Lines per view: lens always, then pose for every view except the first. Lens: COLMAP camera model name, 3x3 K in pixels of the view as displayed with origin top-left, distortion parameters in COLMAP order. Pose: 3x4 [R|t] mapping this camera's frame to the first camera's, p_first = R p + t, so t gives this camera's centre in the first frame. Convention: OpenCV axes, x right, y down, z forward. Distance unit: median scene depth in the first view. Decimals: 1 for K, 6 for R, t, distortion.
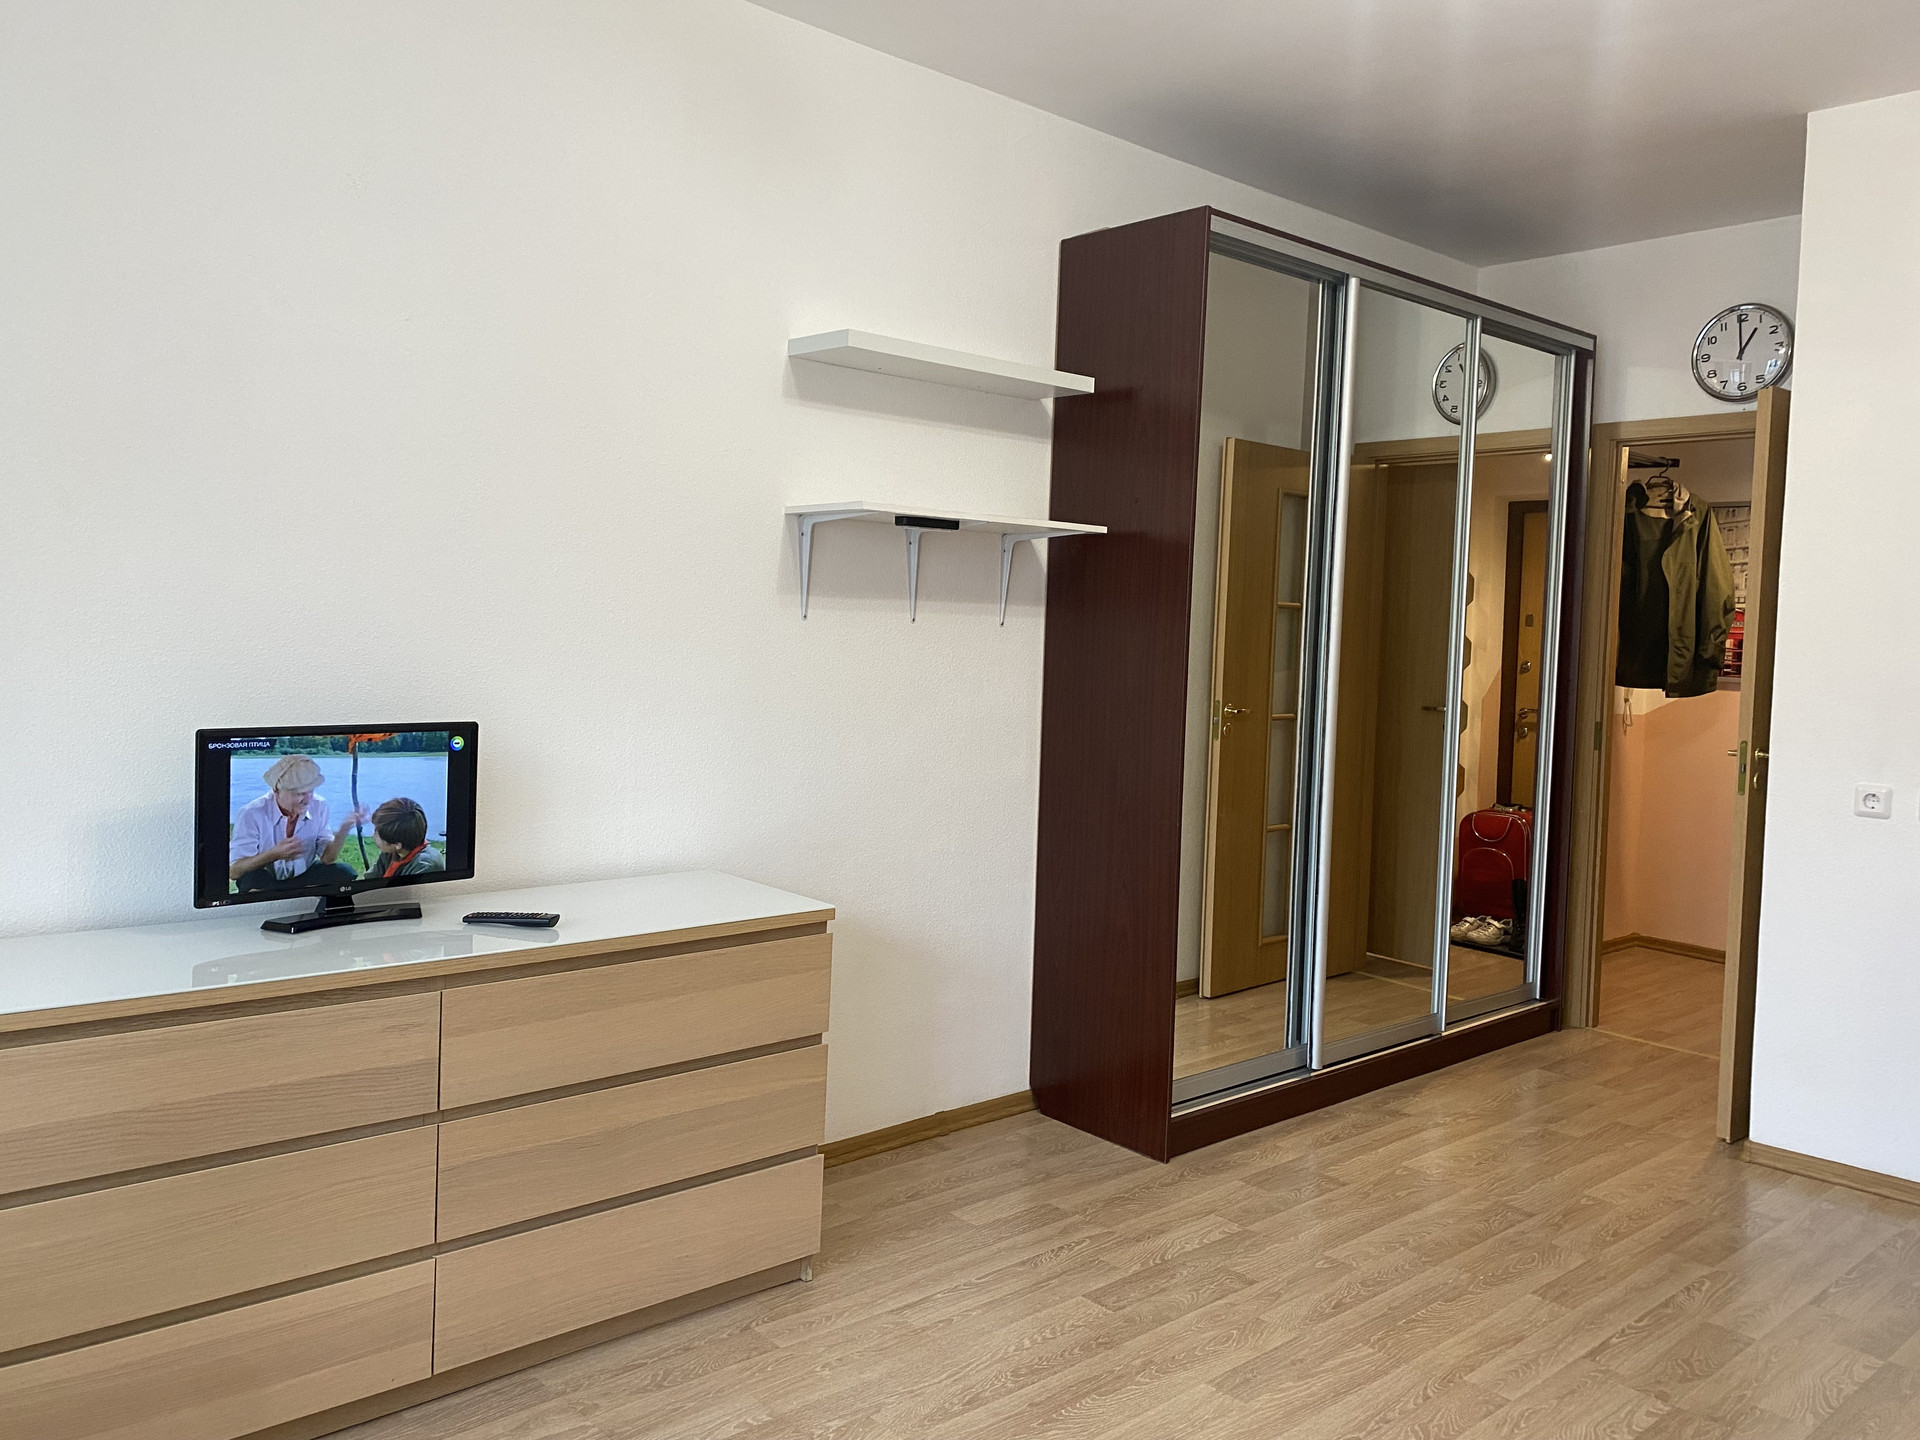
lens RADIAL K [[1463.2, 0, 971.3], [0, 1463.2, 725.2], [0, 0, 1]] dist [0.048819, -0.037561]
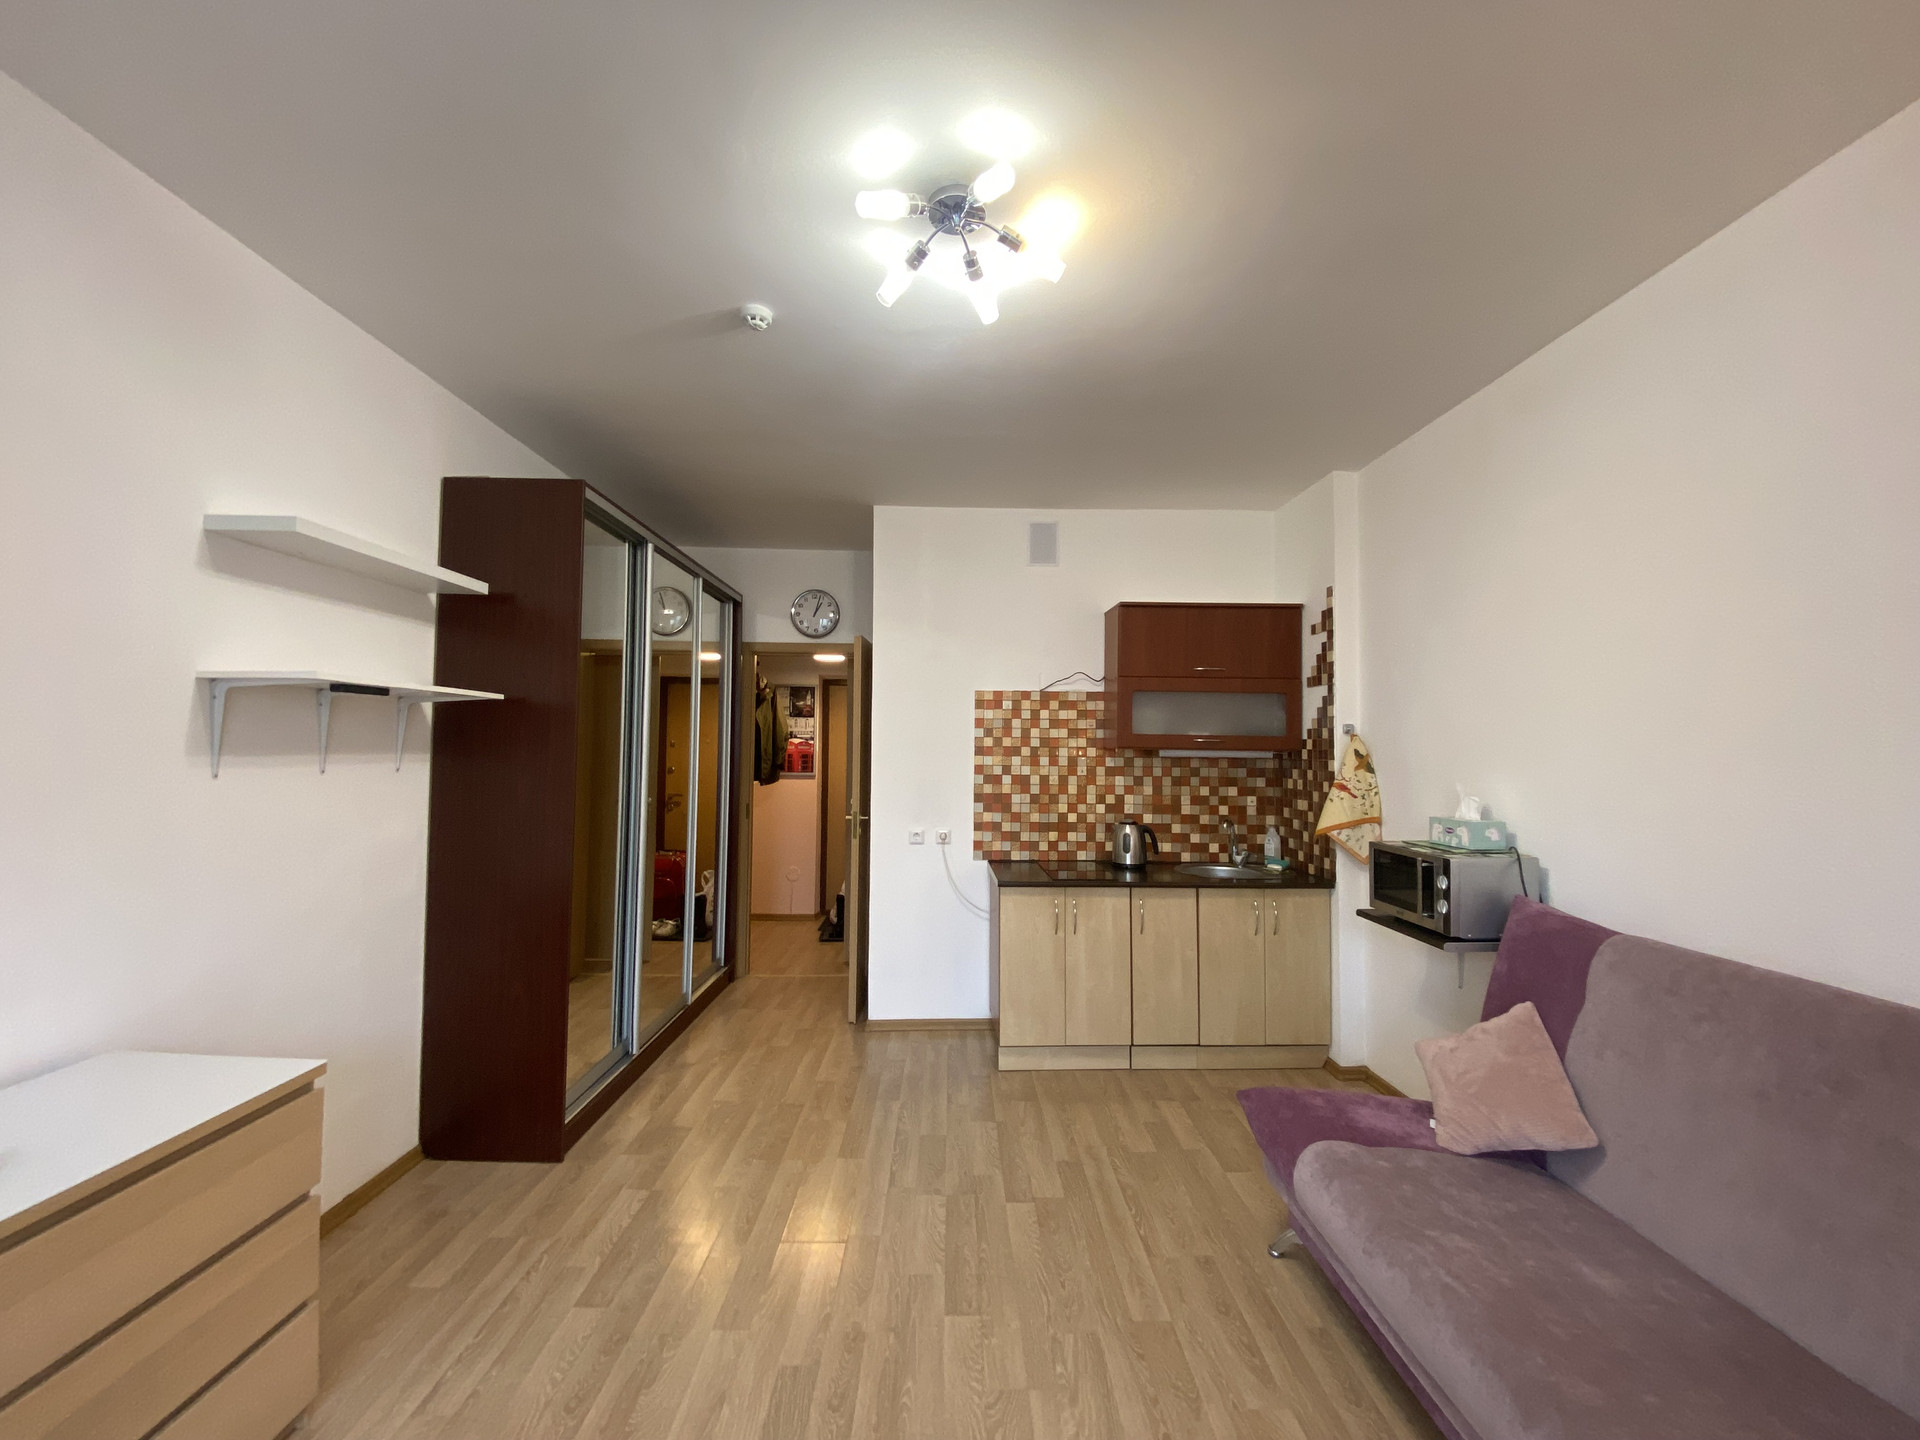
lens RADIAL K [[778.1, 0, 950.1], [0, 778.1, 720.2], [0, 0, 1]] dist [-0.020640, -0.001619]
pose [[0.647718, 0.002463, 0.761876, -0.178075], [0.056936, 0.997042, -0.051628, -0.053020], [-0.759749, 0.076819, 0.645662, 0.236992]]
